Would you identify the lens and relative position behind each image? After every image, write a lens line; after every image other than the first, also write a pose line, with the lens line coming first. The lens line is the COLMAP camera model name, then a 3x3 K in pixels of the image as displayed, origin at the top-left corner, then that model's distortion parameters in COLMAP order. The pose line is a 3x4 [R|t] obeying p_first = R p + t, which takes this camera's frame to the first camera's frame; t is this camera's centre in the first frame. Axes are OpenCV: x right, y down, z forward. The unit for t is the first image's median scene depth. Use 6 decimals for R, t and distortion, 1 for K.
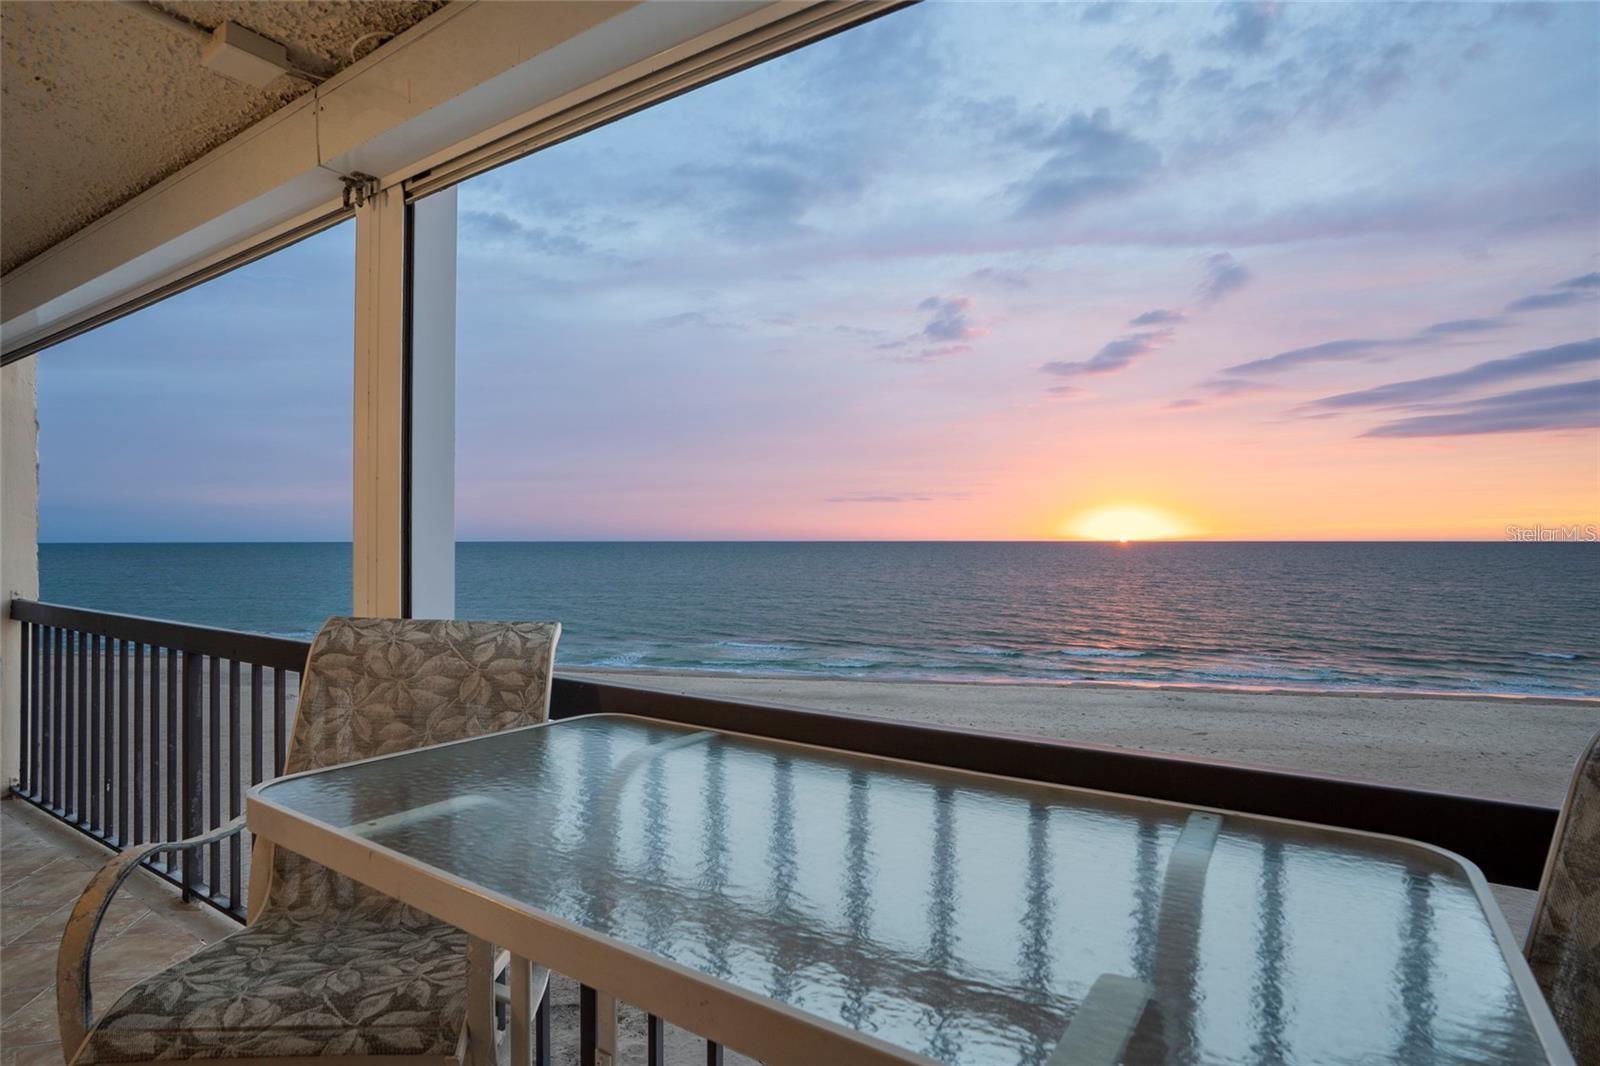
lens RADIAL K [[836.6, 0, 805.4], [0, 836.6, 498.0], [0, 0, 1]] dist [-0.049402, 0.027093]
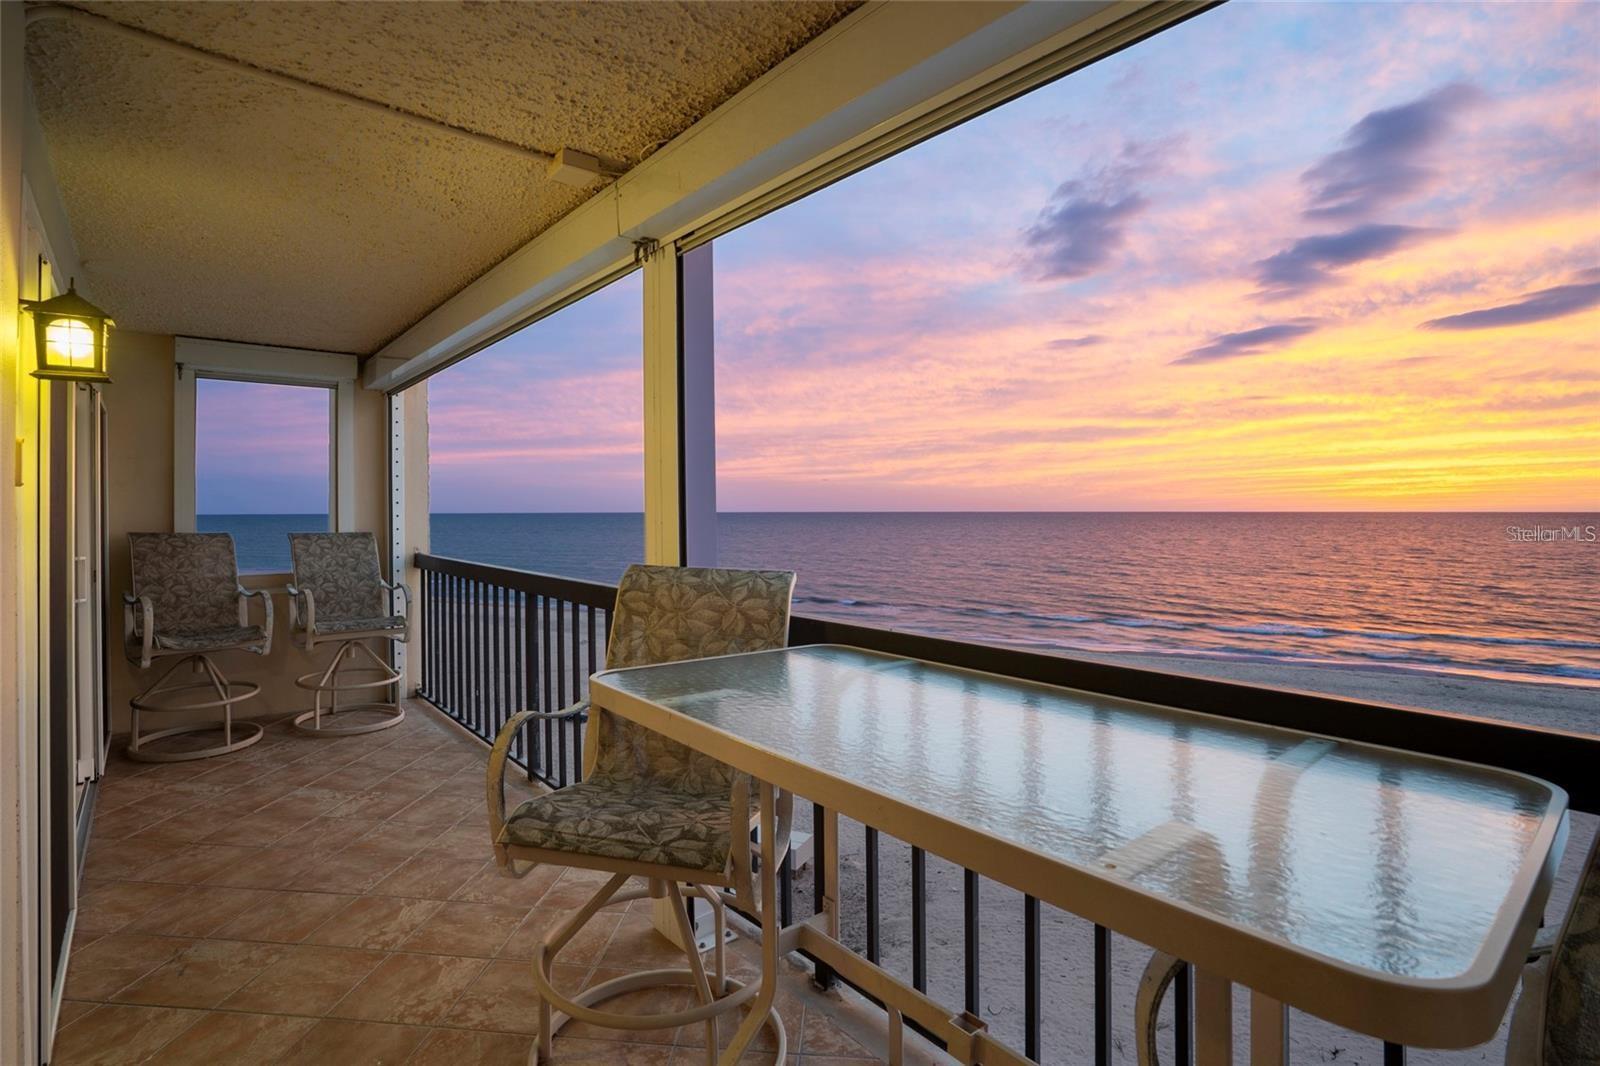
lens RADIAL K [[796.1, 0, 798.1], [0, 796.1, 517.4], [0, 0, 1]] dist [-0.072056, 0.034596]
pose [[0.958111, 0.002157, -0.286388, 0.069703], [0.014547, 0.998314, 0.056188, -0.003177], [0.286027, -0.058001, 0.956465, -0.191009]]
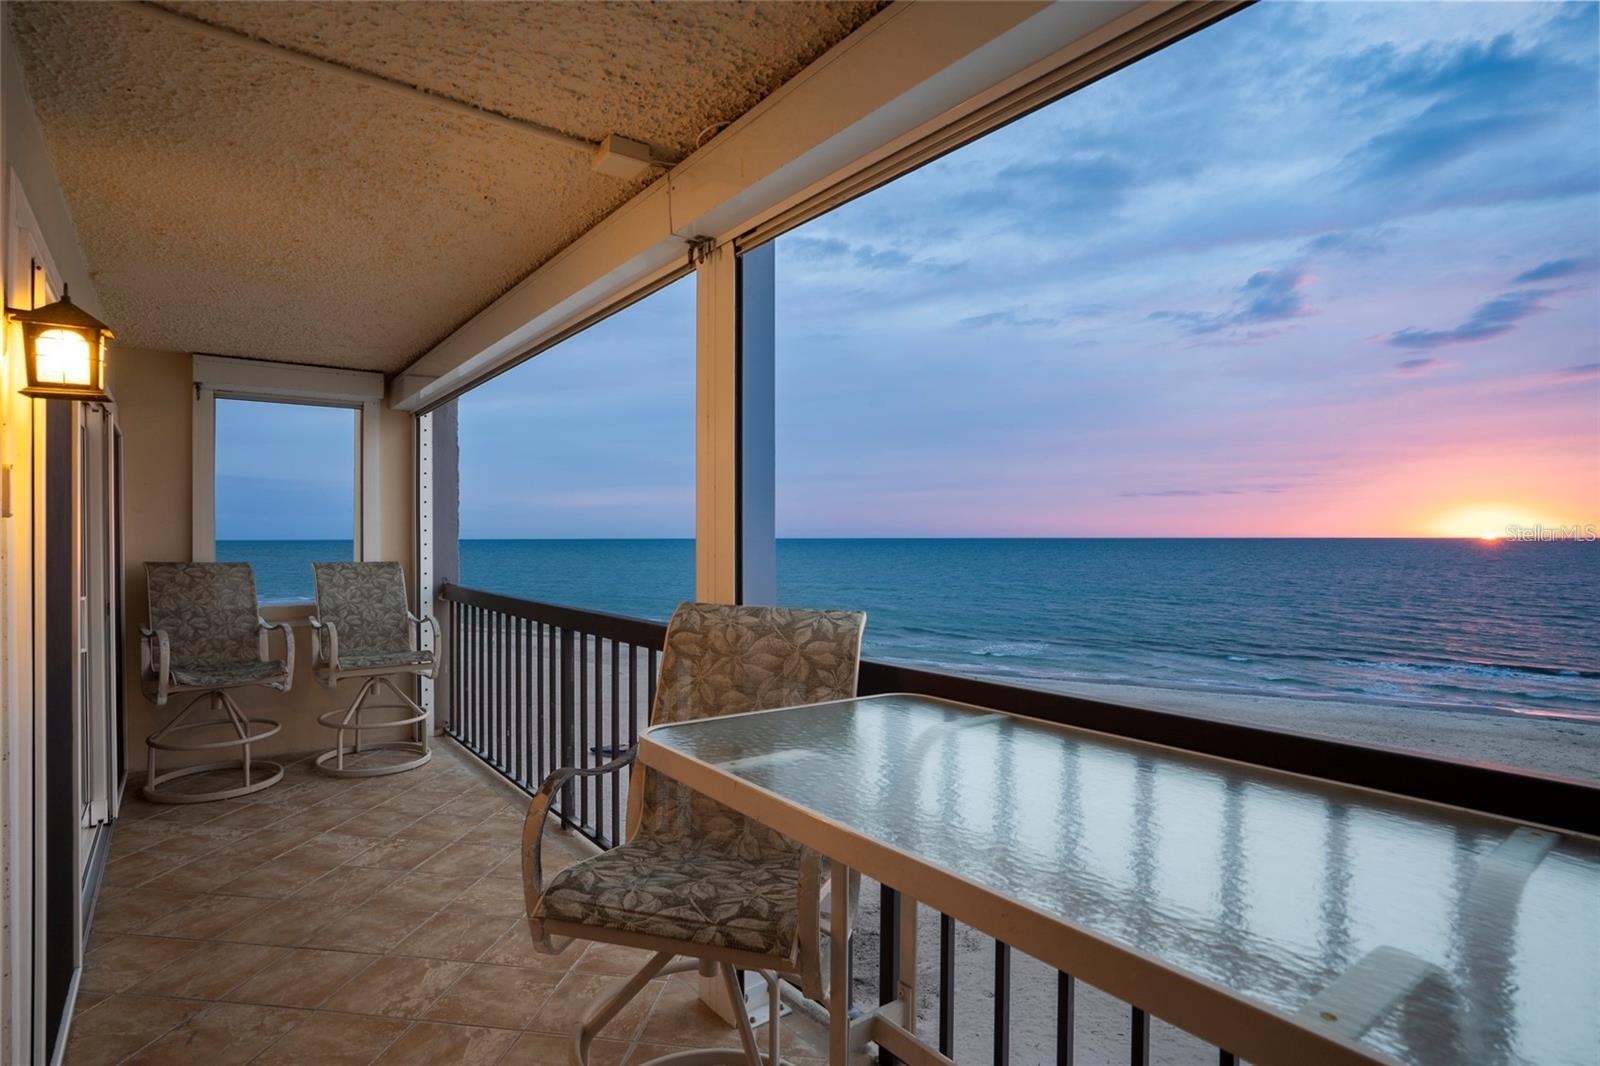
lens RADIAL K [[836.4, 0, 800.0], [0, 836.4, 533.0], [0, 0, 1]] dist [-0.061753, 0.037432]
pose [[0.943202, -0.001491, -0.332215, -0.000775], [0.016651, 0.998945, 0.042791, -0.009009], [0.331801, -0.045892, 0.942232, -0.115029]]
